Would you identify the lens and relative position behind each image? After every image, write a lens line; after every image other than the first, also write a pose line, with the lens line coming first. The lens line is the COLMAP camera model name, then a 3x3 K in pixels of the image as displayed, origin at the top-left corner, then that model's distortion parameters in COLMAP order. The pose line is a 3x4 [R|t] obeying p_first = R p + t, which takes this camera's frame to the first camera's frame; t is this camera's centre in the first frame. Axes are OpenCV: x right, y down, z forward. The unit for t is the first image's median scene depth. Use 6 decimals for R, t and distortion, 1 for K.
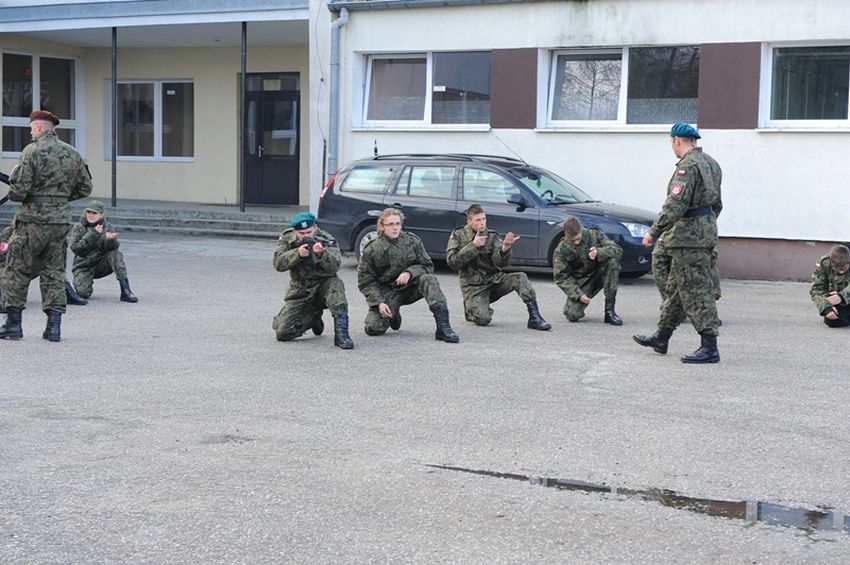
lens RADIAL K [[1593.6, 0, 425.0], [0, 1593.6, 282.5], [0, 0, 1]] dist [0.100631, 0.013965]
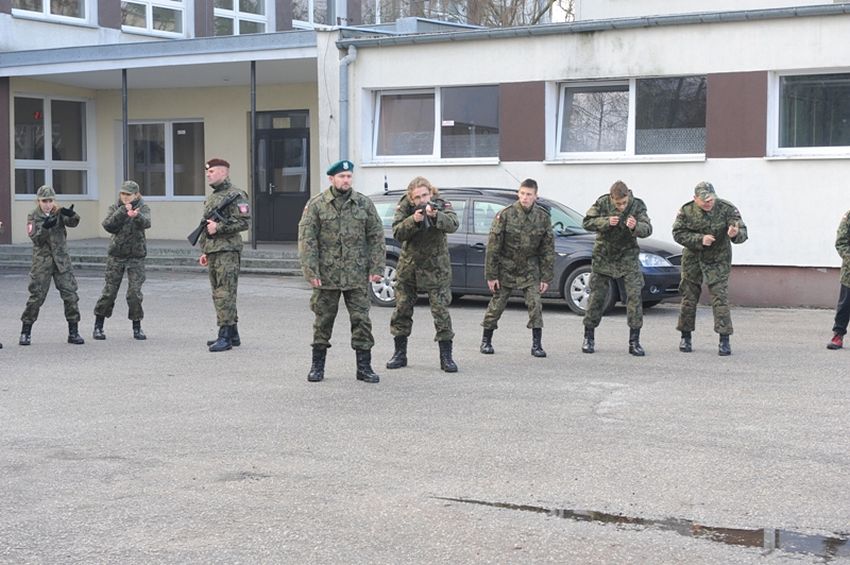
lens RADIAL K [[1593.6, 0, 425.0], [0, 1593.6, 282.5], [0, 0, 1]] dist [0.100631, 0.013965]
pose [[0.999794, -0.019019, -0.007023, -0.000475], [0.018866, 0.999596, -0.021244, -0.000039], [0.007424, 0.021107, 0.999750, -0.003444]]
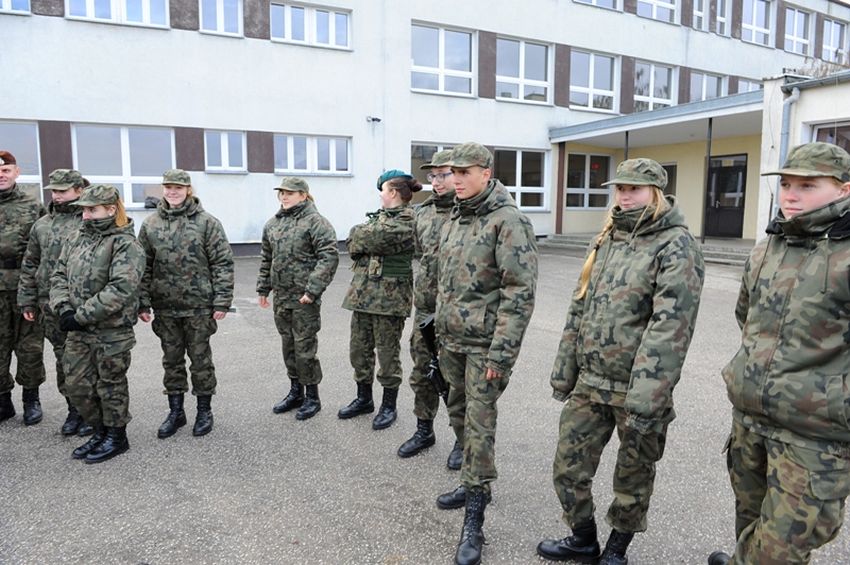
lens RADIAL K [[570.7, 0, 424.3], [0, 570.7, 292.9], [0, 0, 1]] dist [-0.056305, 0.000979]
pose [[0.837182, 0.061660, -0.543437, -0.057659], [-0.024643, 0.996868, 0.075143, -0.043086], [0.546368, -0.049517, 0.836080, 0.551013]]
